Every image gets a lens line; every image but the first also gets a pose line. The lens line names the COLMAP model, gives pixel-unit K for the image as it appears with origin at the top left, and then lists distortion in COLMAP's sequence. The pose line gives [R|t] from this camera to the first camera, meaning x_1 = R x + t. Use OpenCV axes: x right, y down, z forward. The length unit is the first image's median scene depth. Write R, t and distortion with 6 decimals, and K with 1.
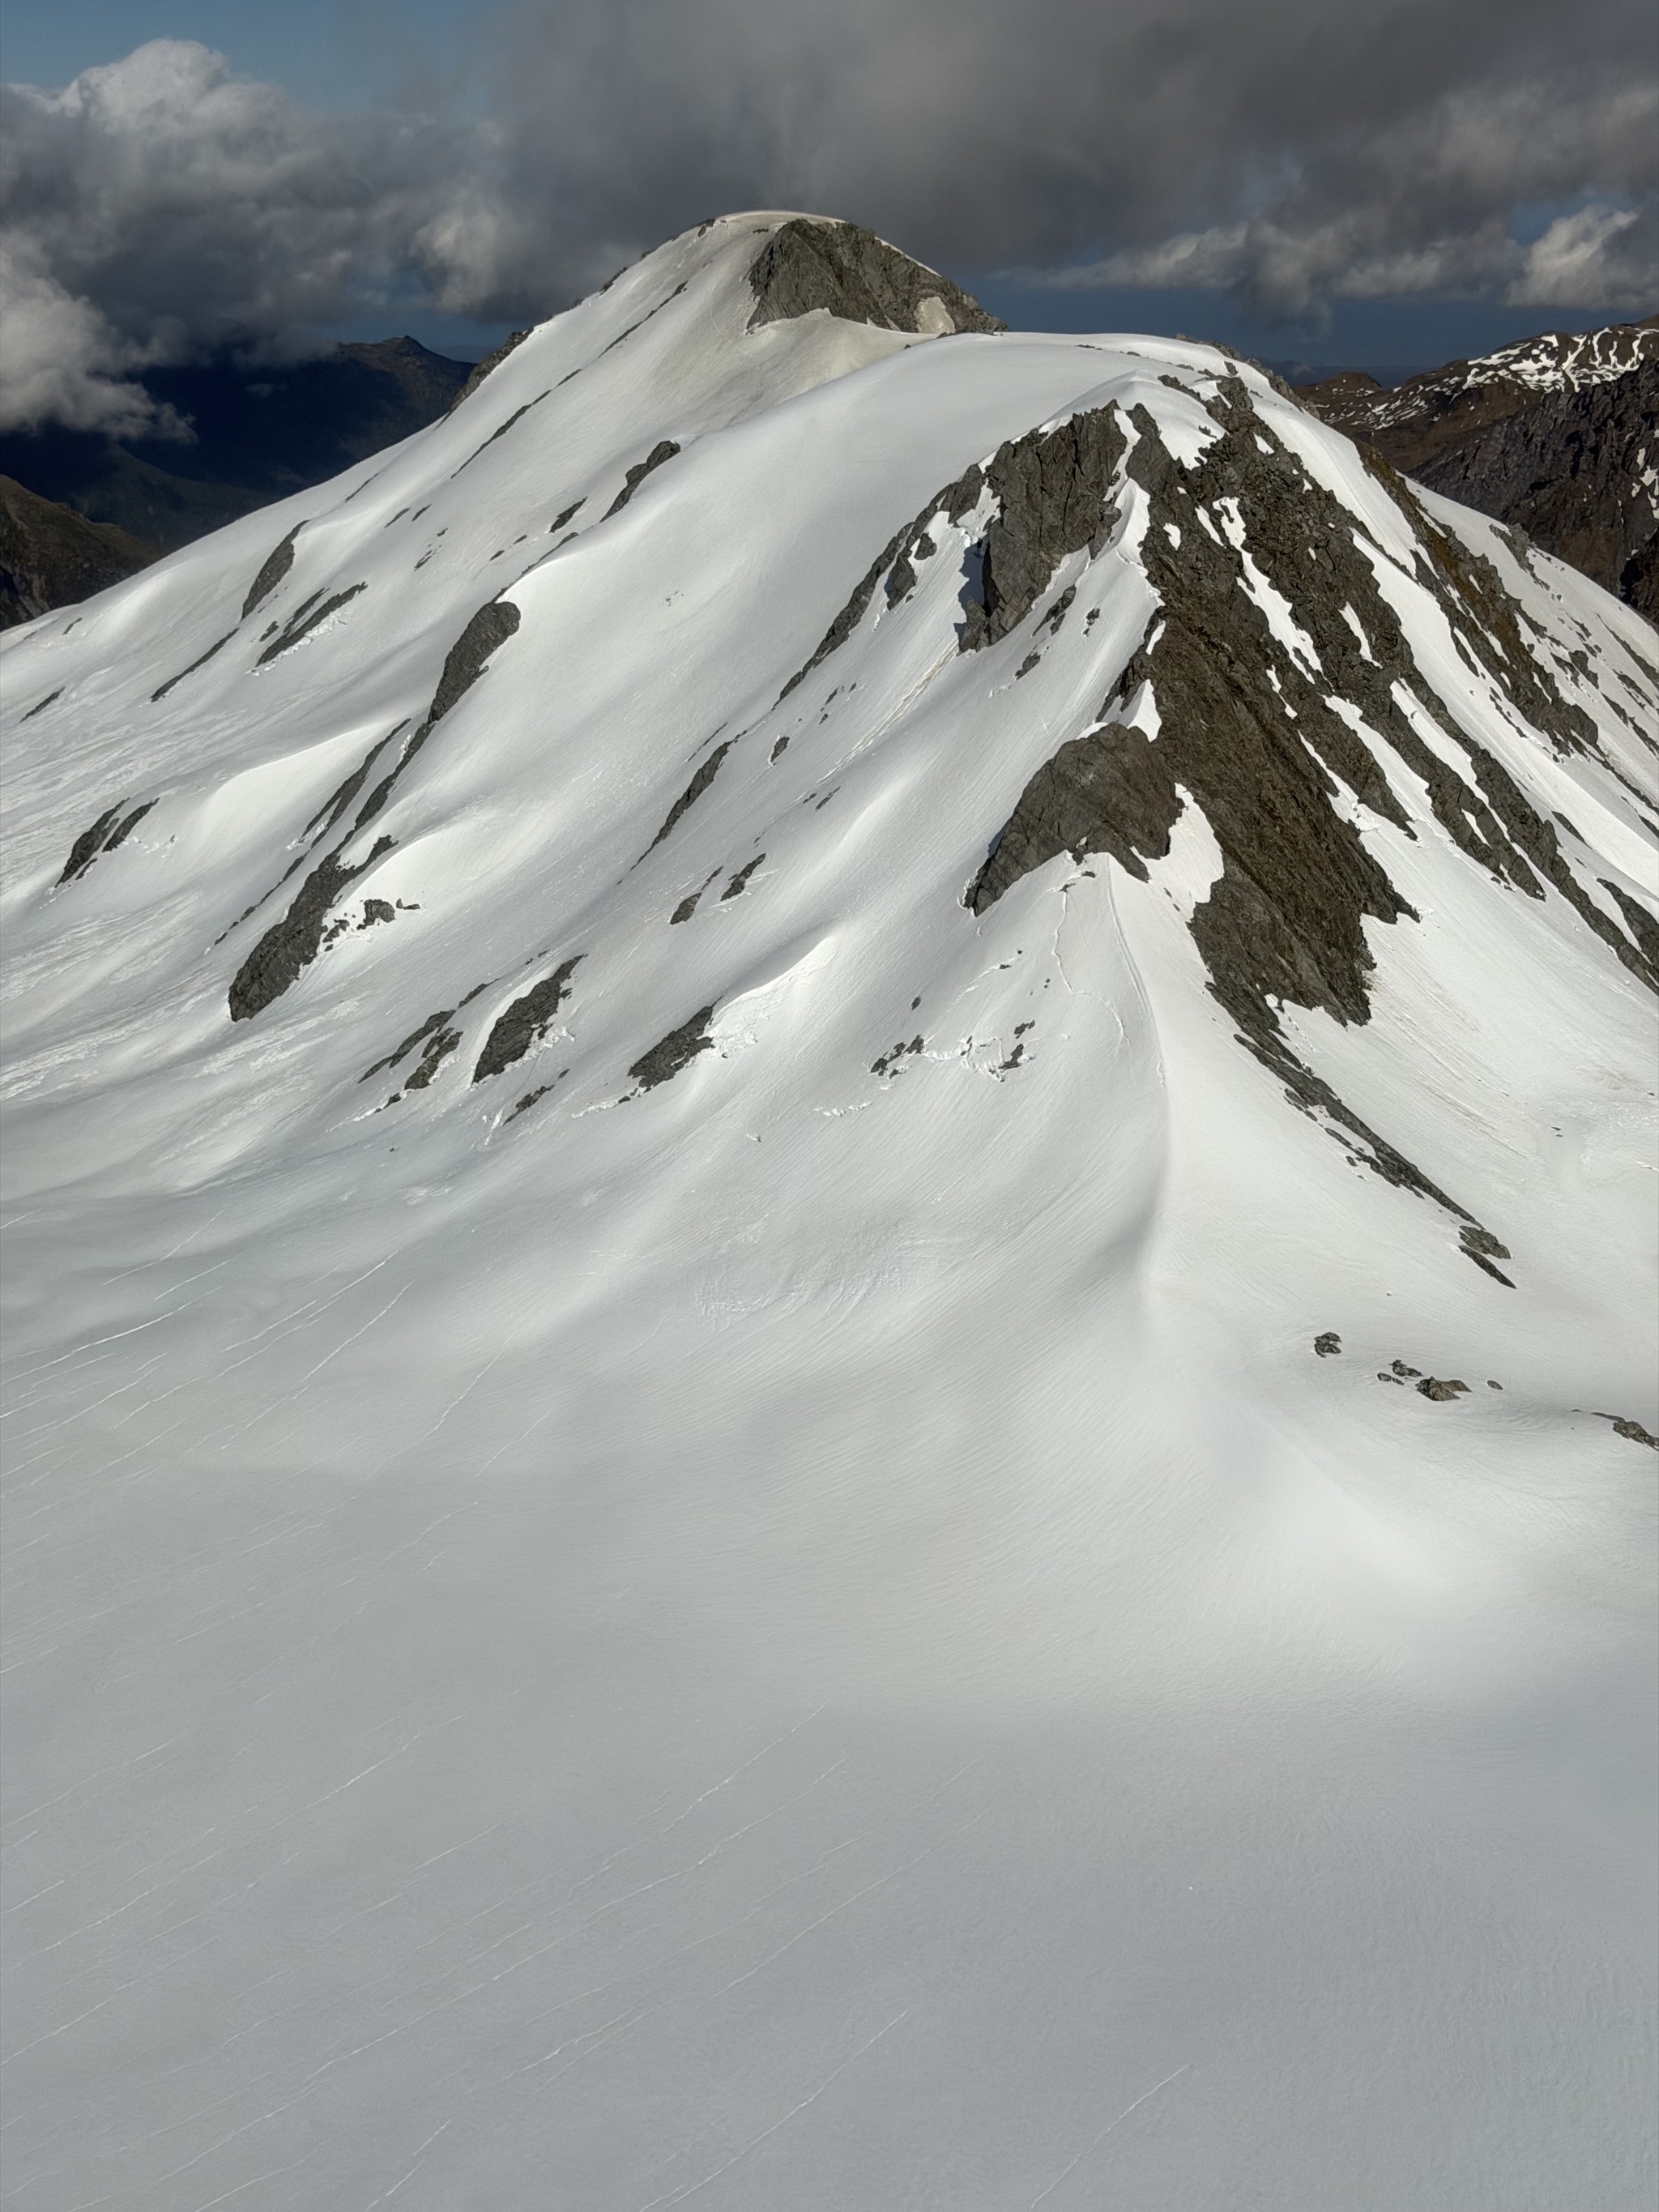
lens RADIAL K [[3091.5, 0, 829.5], [0, 3091.5, 1106.0], [0, 0, 1]] dist [0.198799, -0.423504]
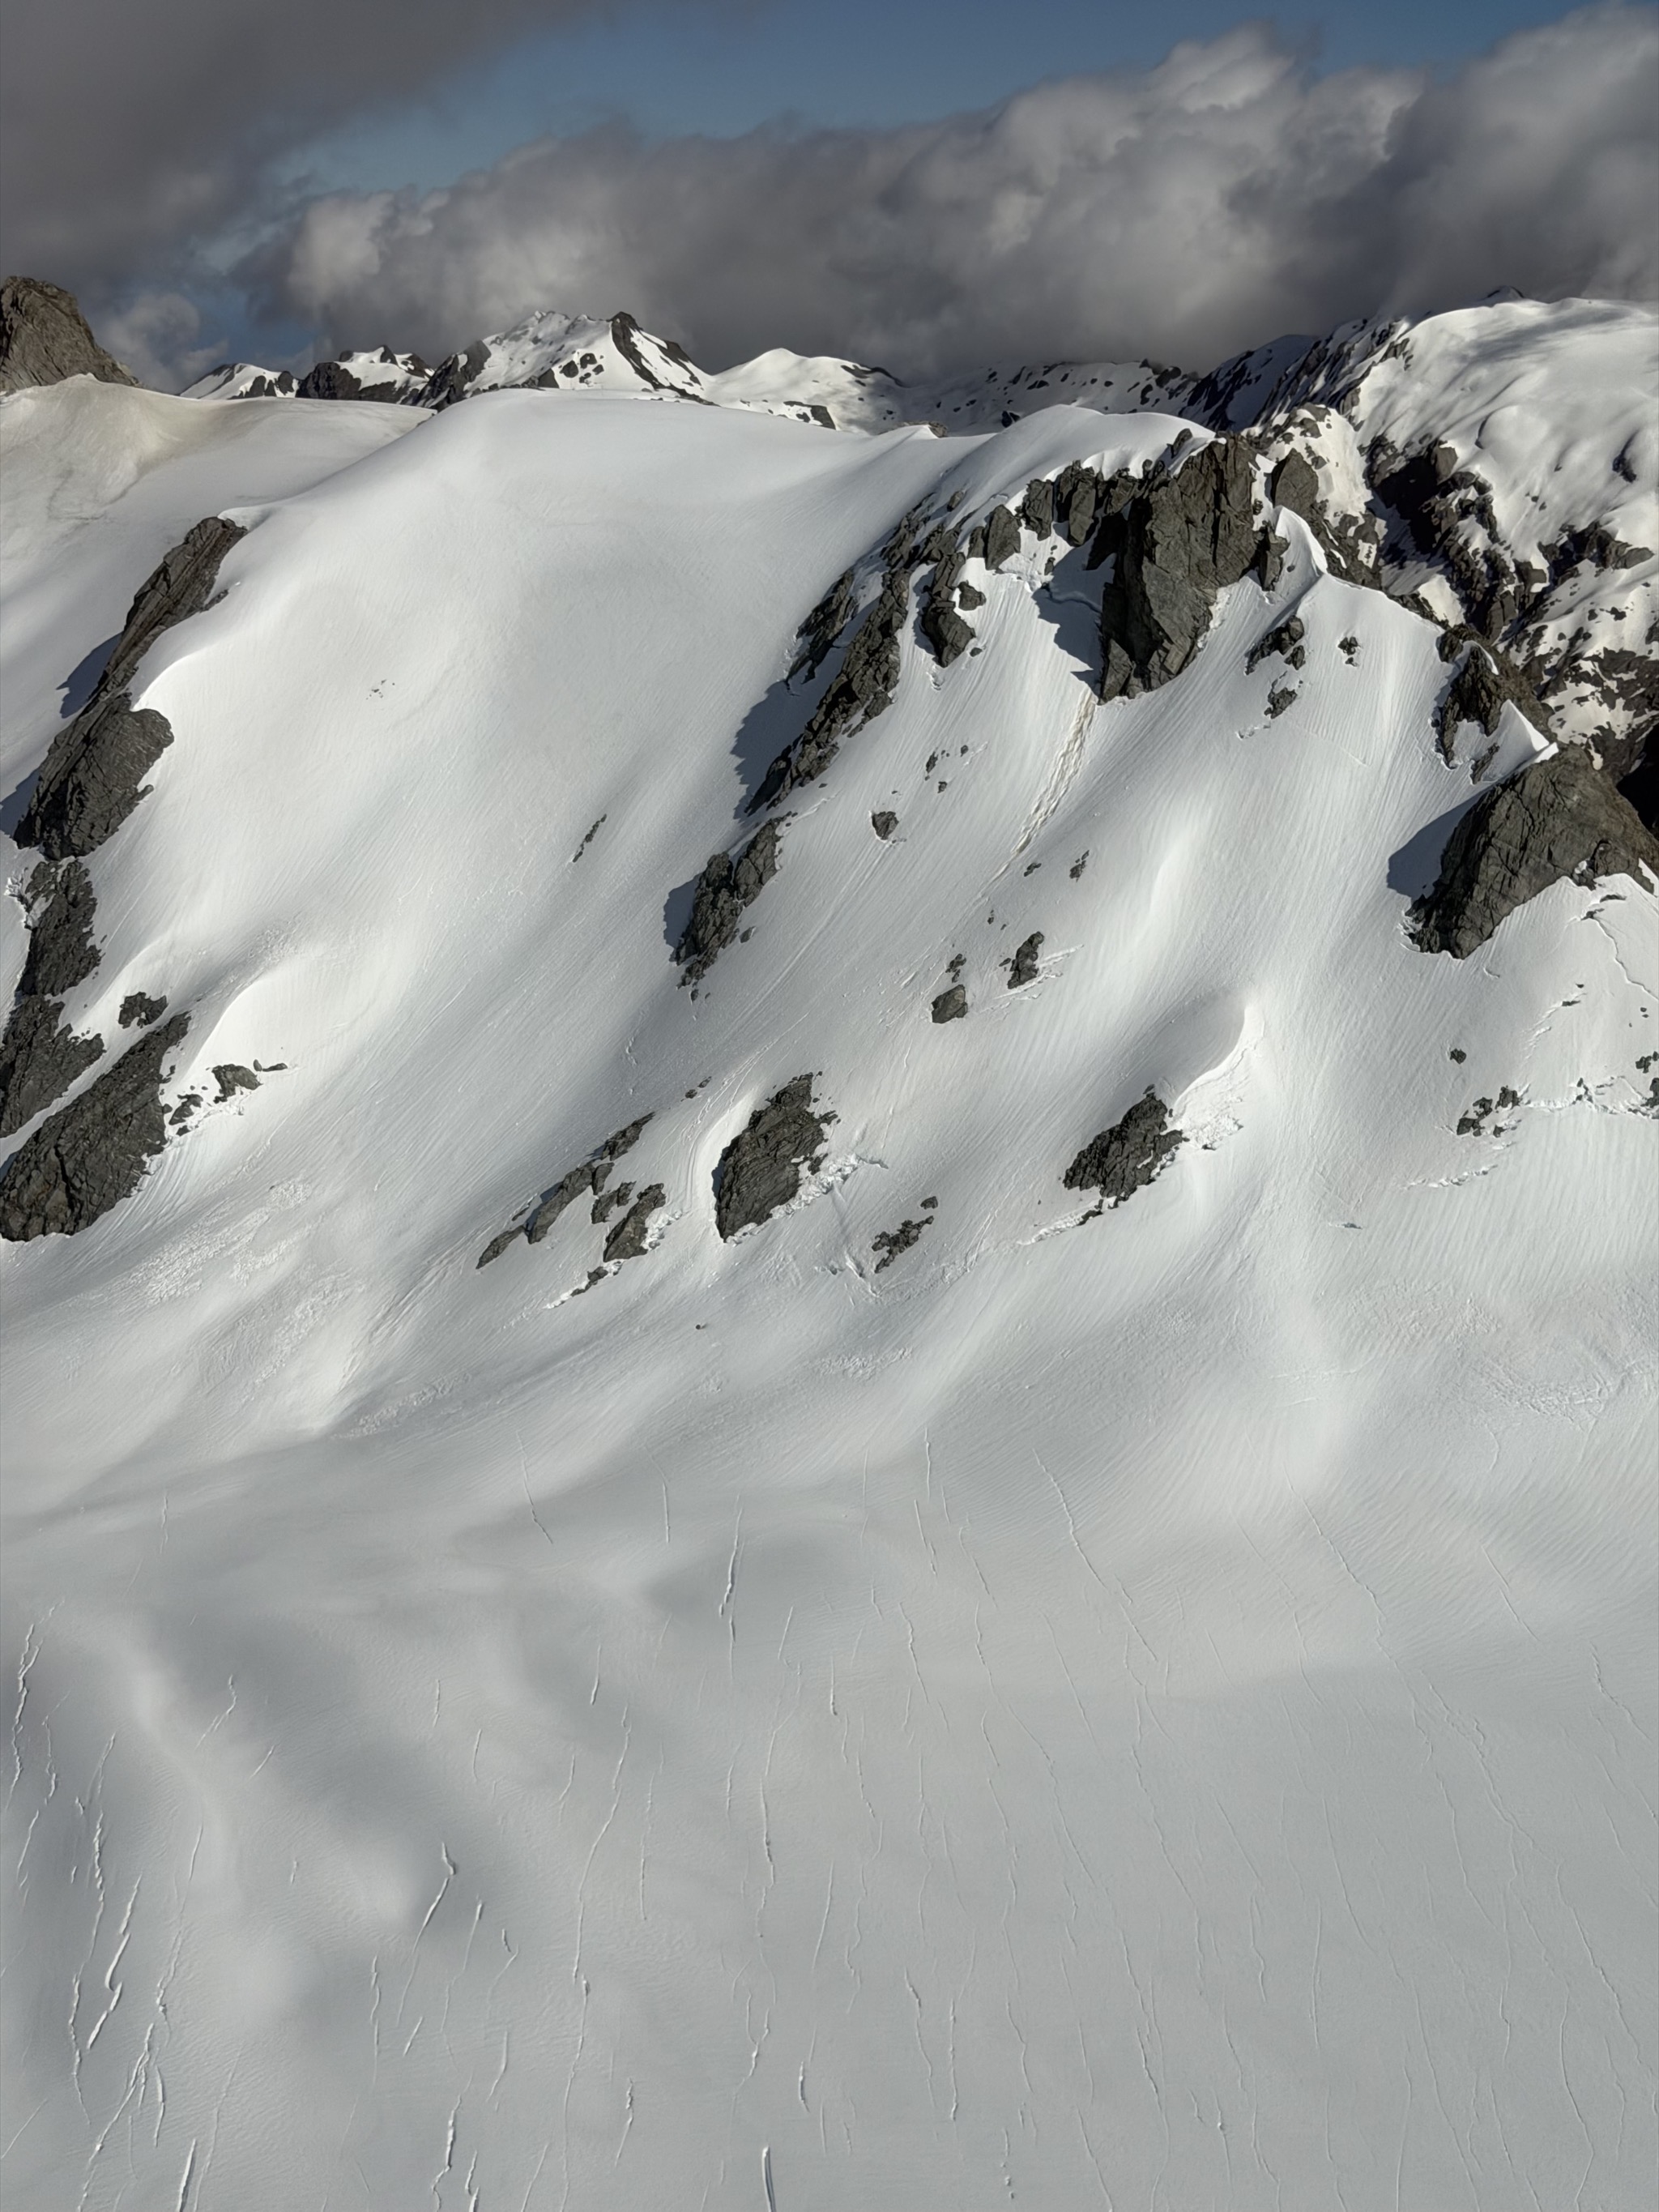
lens RADIAL K [[3060.1, 0, 790.6], [0, 3060.1, 1138.7], [0, 0, 1]] dist [0.150199, -0.126384]
pose [[0.854919, -0.144744, 0.498160, -0.432472], [0.153316, 0.987888, 0.023925, -0.043446], [-0.495589, 0.055922, 0.866755, 0.208013]]
